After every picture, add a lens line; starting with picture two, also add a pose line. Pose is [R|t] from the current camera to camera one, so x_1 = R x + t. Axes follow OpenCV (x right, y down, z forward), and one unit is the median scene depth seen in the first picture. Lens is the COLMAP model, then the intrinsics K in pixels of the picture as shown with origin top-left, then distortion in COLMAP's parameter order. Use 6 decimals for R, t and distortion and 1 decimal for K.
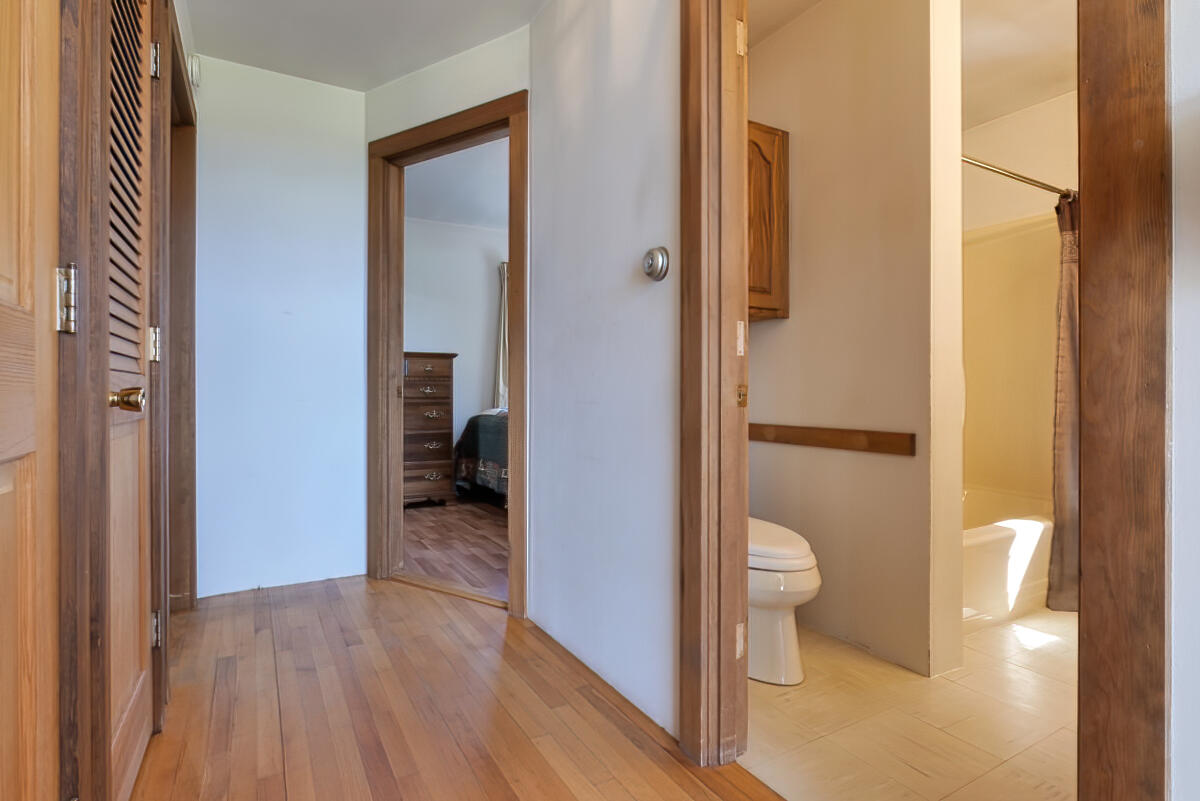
lens RADIAL K [[600.0, 0, 601.2], [0, 600.0, 393.6], [0, 0, 1]] dist [0.017588, -0.000292]
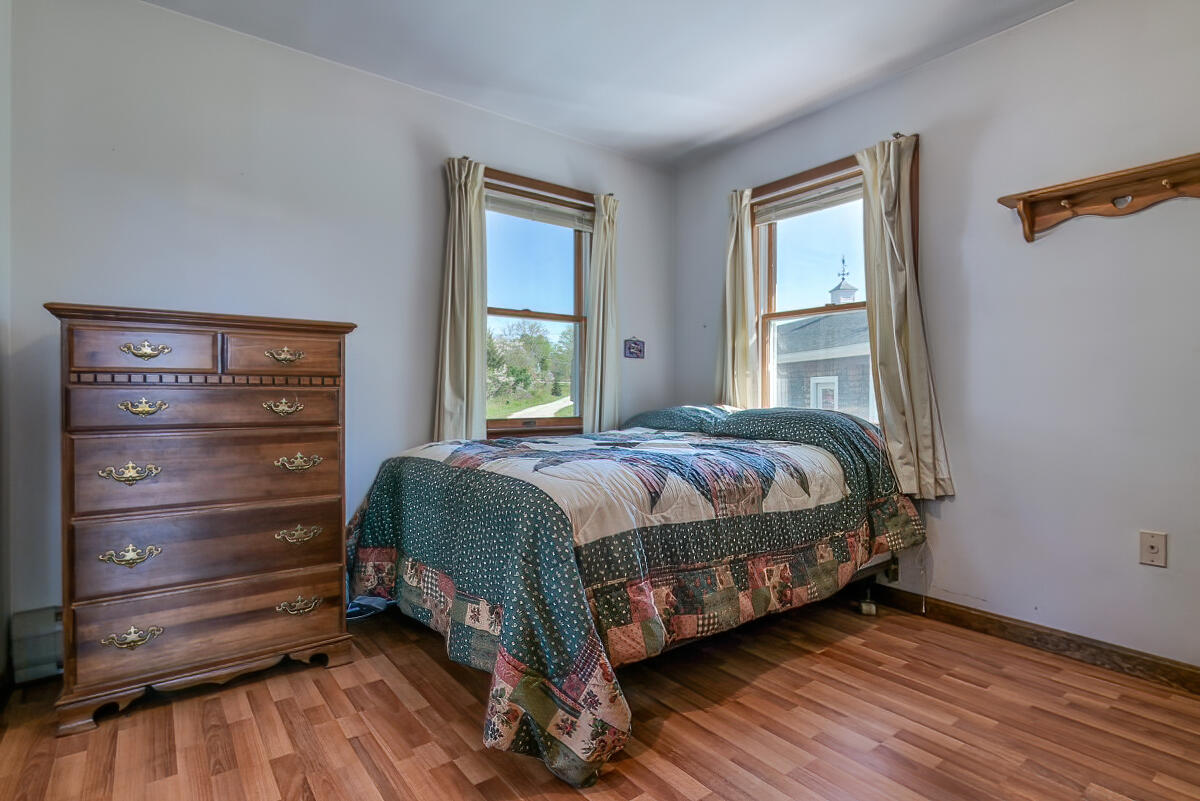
lens RADIAL K [[600.0, 0, 598.4], [0, 600.0, 400.4], [0, 0, 1]] dist [0.017588, -0.000292]
pose [[0.992600, -0.000852, 0.121428, -0.114160], [0.001638, 0.999978, -0.006373, -0.006556], [-0.121420, 0.006525, 0.992580, 0.533168]]
